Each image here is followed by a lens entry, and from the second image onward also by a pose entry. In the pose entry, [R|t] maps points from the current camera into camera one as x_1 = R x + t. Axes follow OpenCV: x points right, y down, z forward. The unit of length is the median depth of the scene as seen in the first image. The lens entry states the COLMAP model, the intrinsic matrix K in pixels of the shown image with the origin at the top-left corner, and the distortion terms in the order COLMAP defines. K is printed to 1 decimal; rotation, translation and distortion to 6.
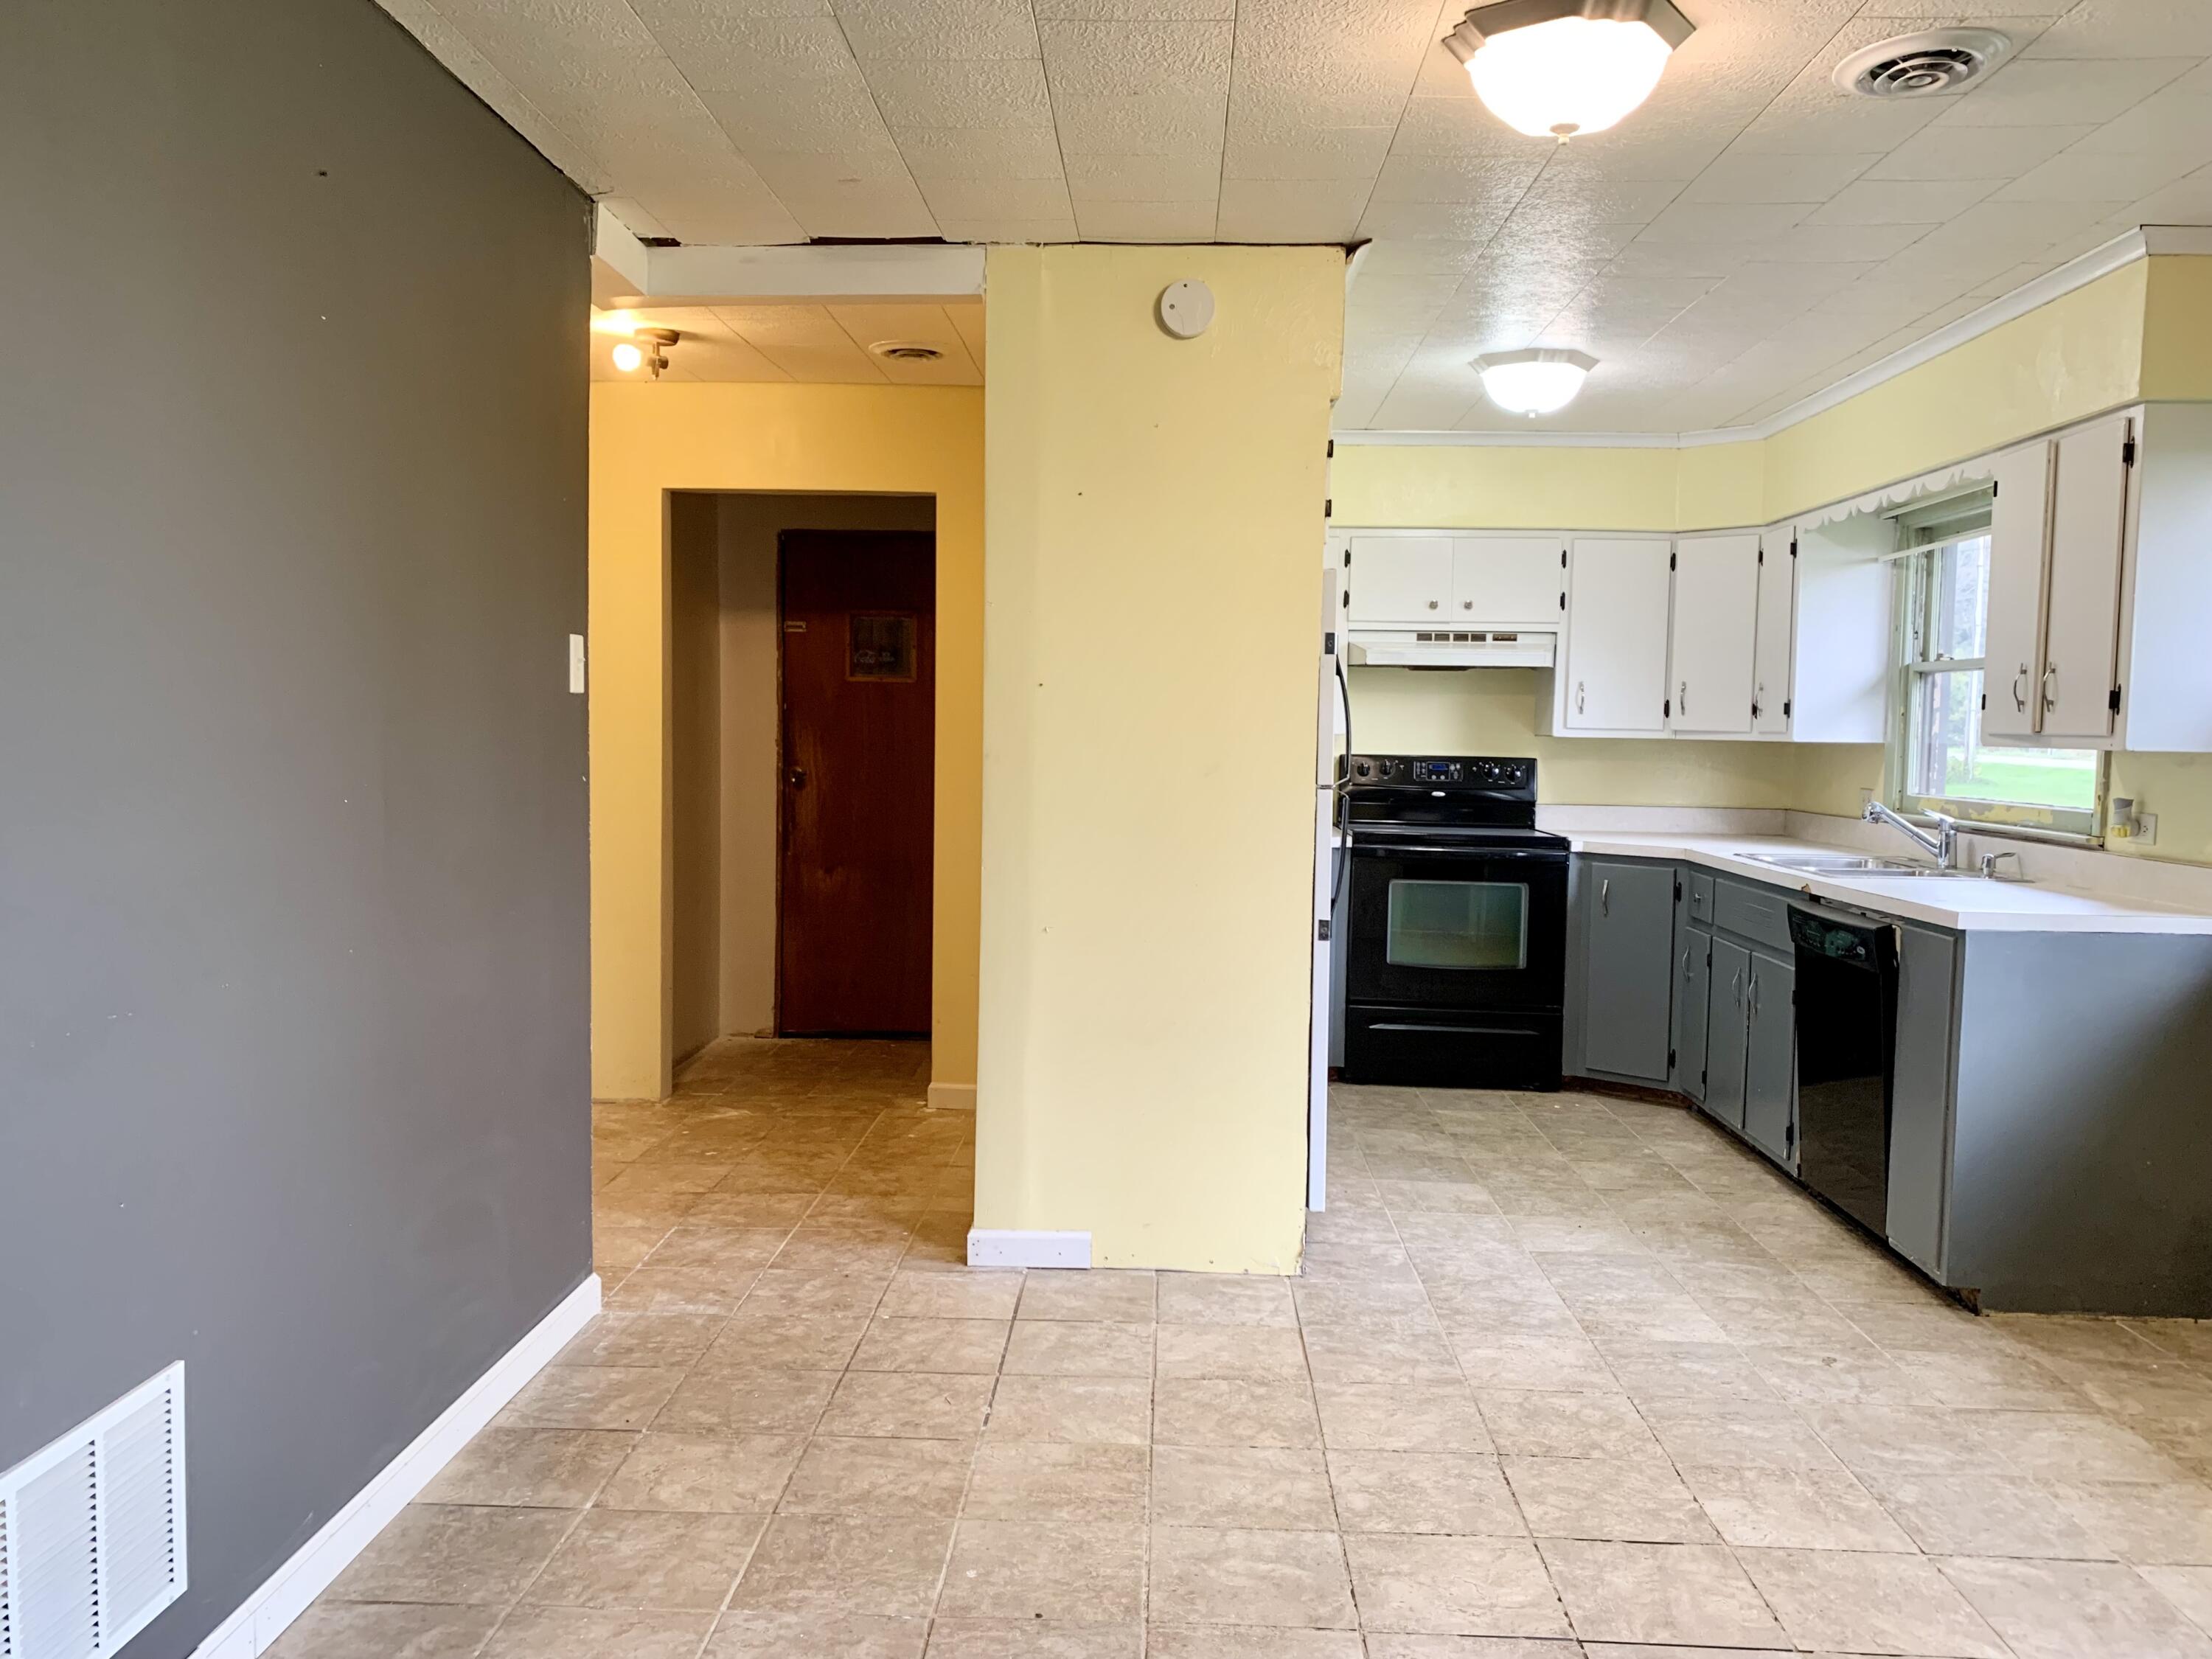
lens RADIAL K [[1693.0, 0, 1095.0], [0, 1693.0, 821.6], [0, 0, 1]] dist [0.041102, -0.039930]
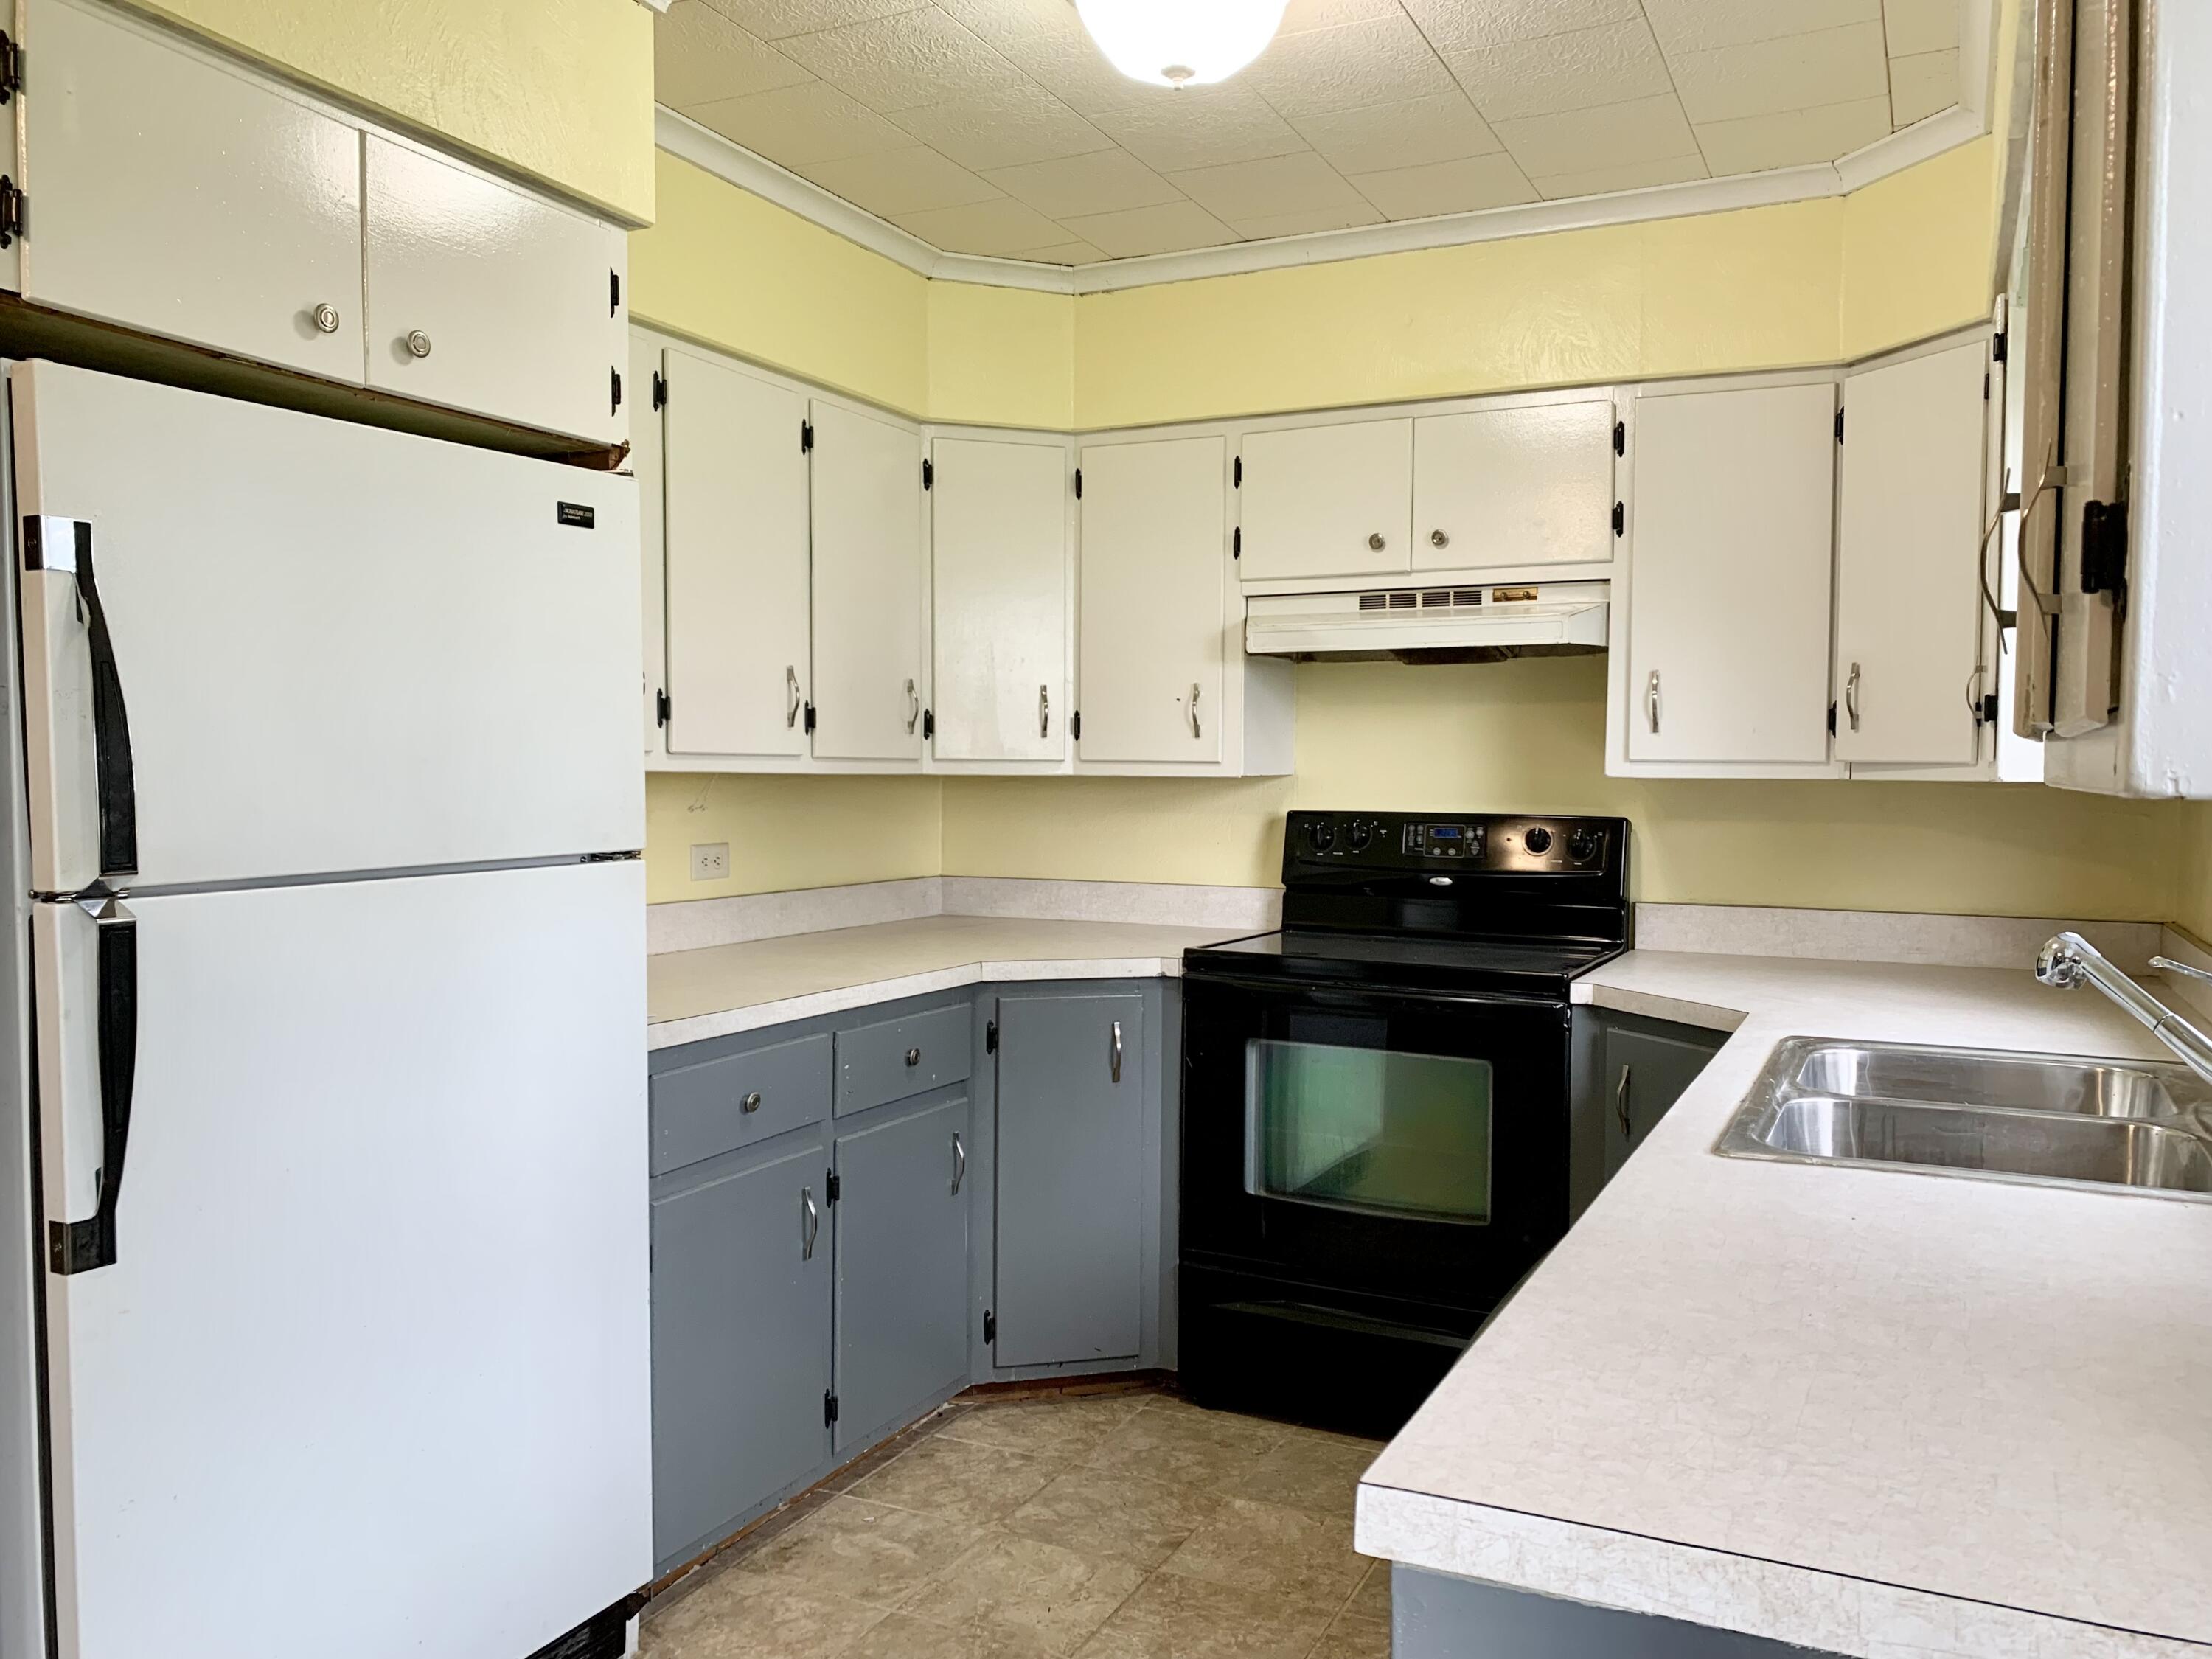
lens RADIAL K [[1693.0, 0, 1106.2], [0, 1693.0, 827.0], [0, 0, 1]] dist [0.041102, -0.039930]
pose [[0.917306, 0.000787, -0.398182, 0.367280], [-0.012353, 0.999573, -0.026483, -0.020234], [0.397991, 0.029212, 0.916924, 0.494596]]
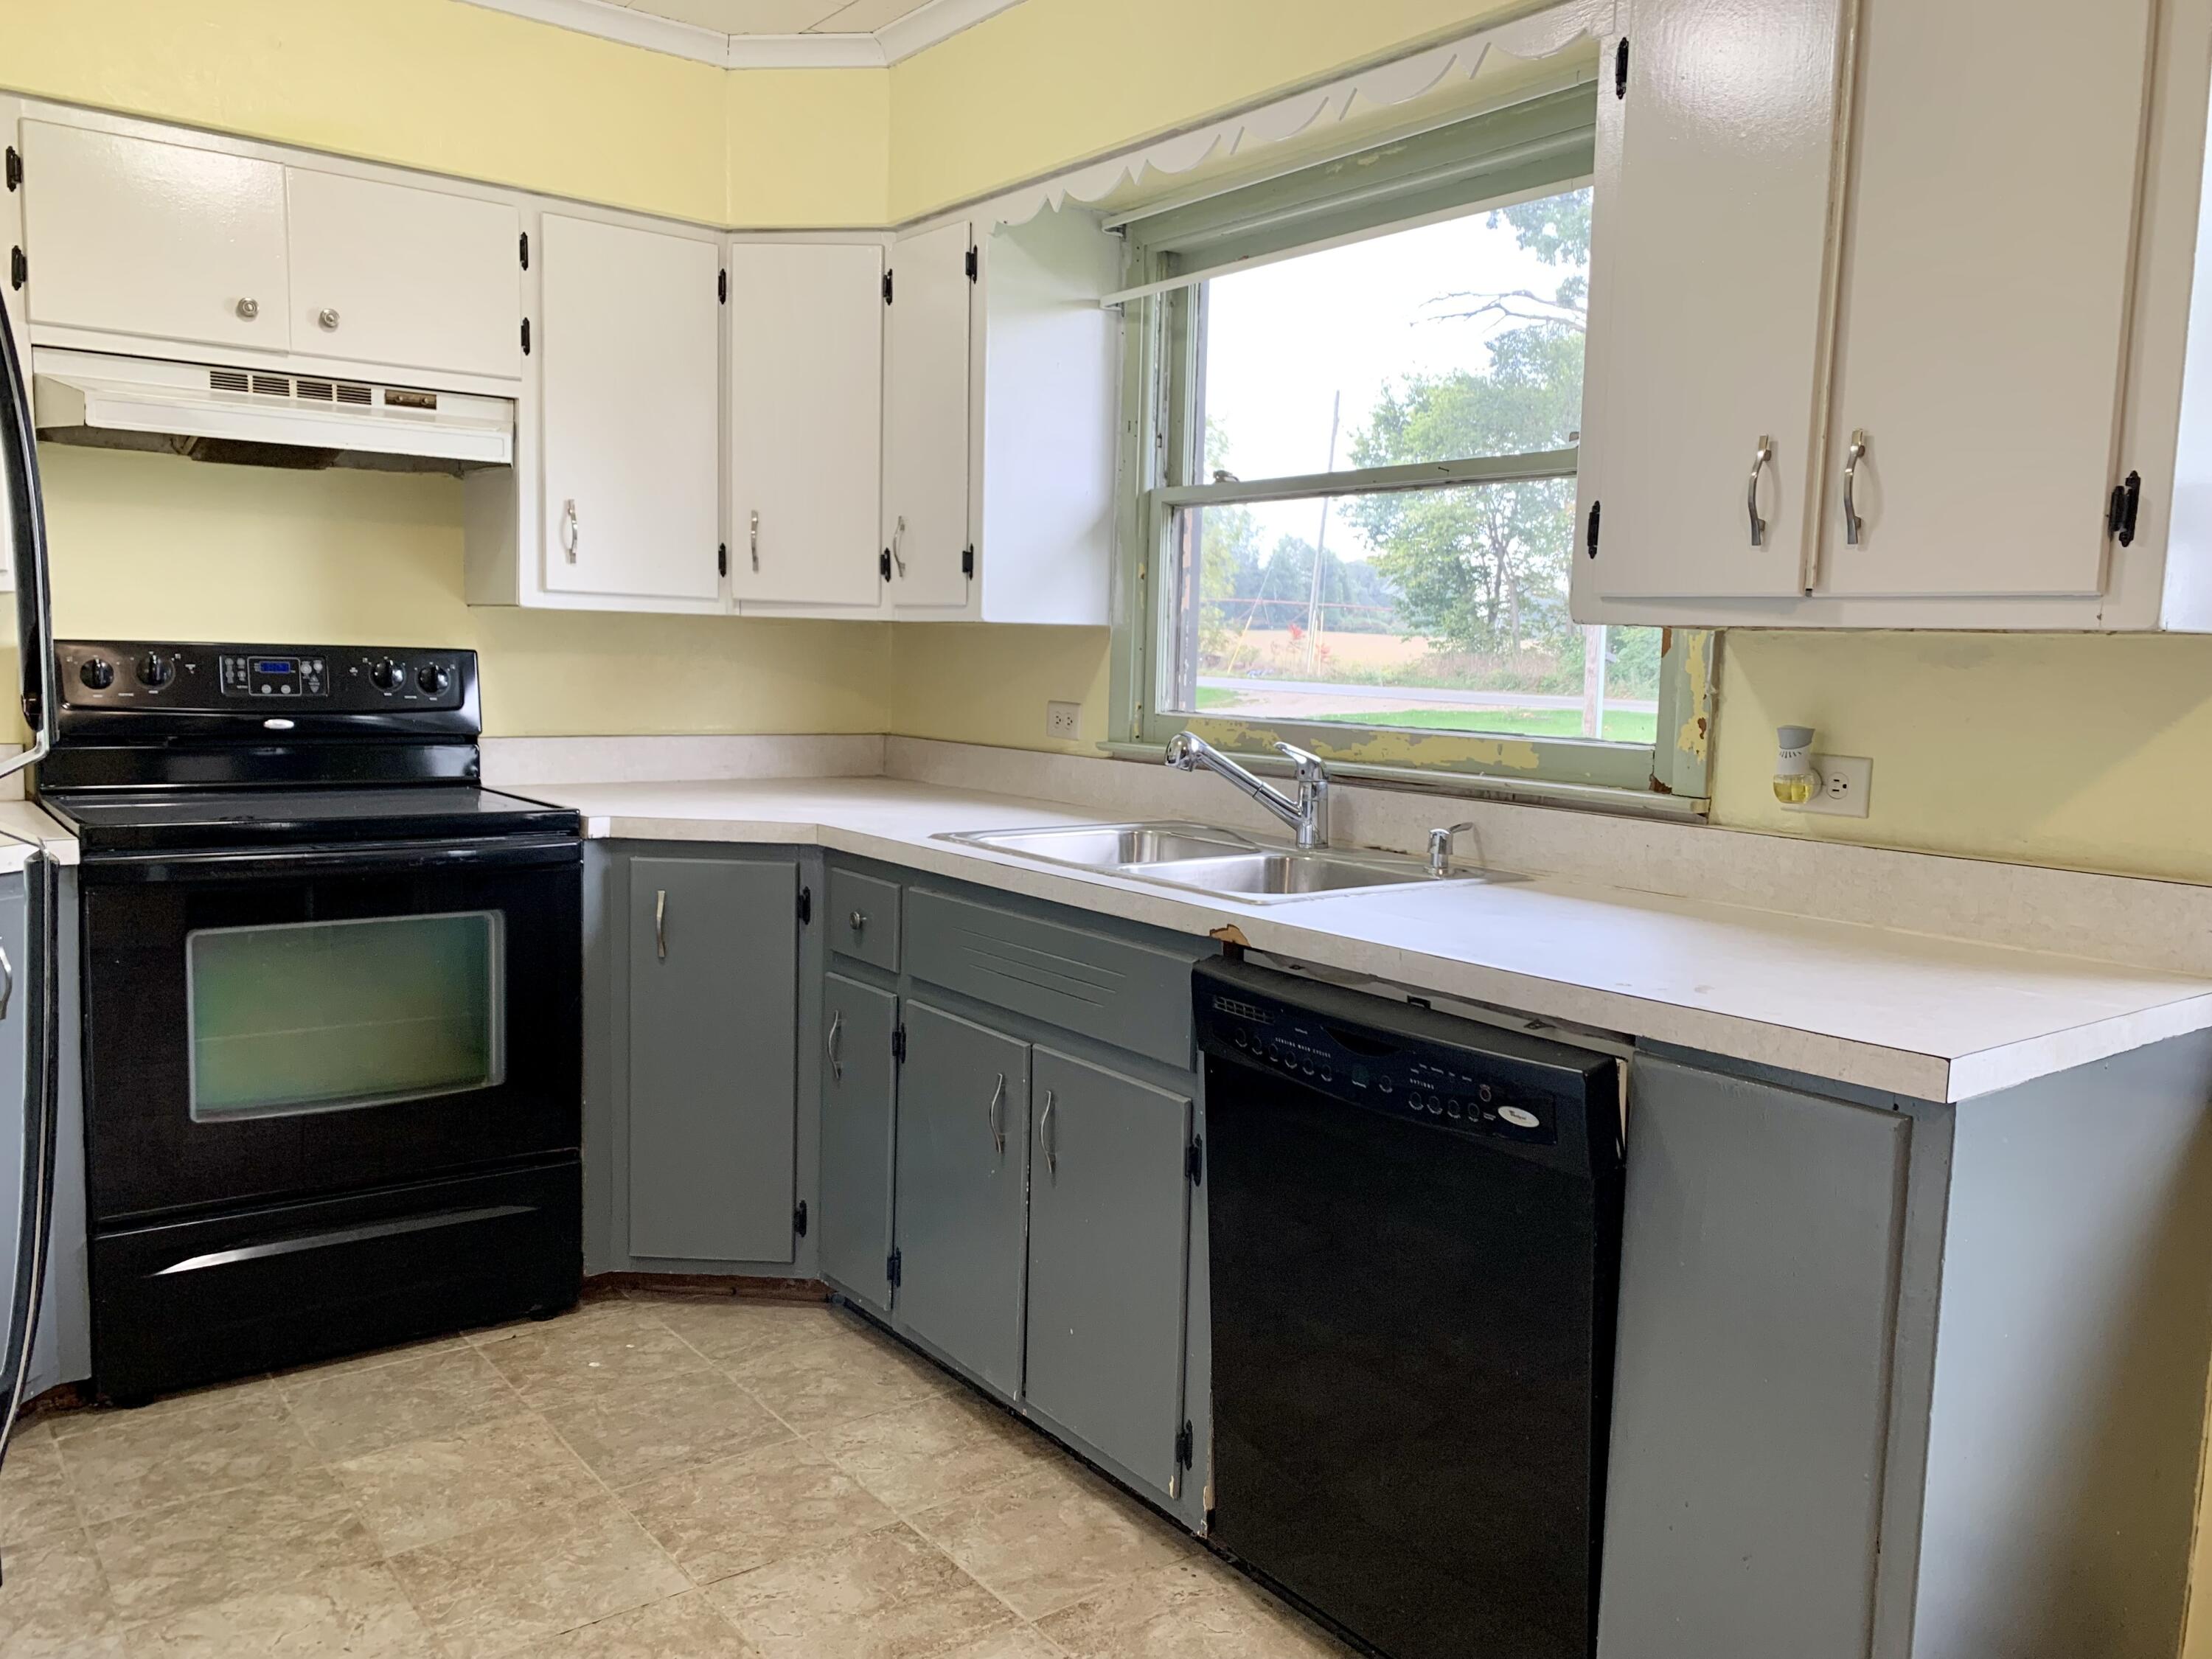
lens RADIAL K [[1693.0, 0, 1082.6], [0, 1693.0, 827.3], [0, 0, 1]] dist [0.041102, -0.039930]
pose [[0.773525, -0.065258, 0.630397, 0.081527], [0.024312, 0.997008, 0.073378, -0.019177], [-0.633299, -0.041433, 0.772797, 0.541109]]
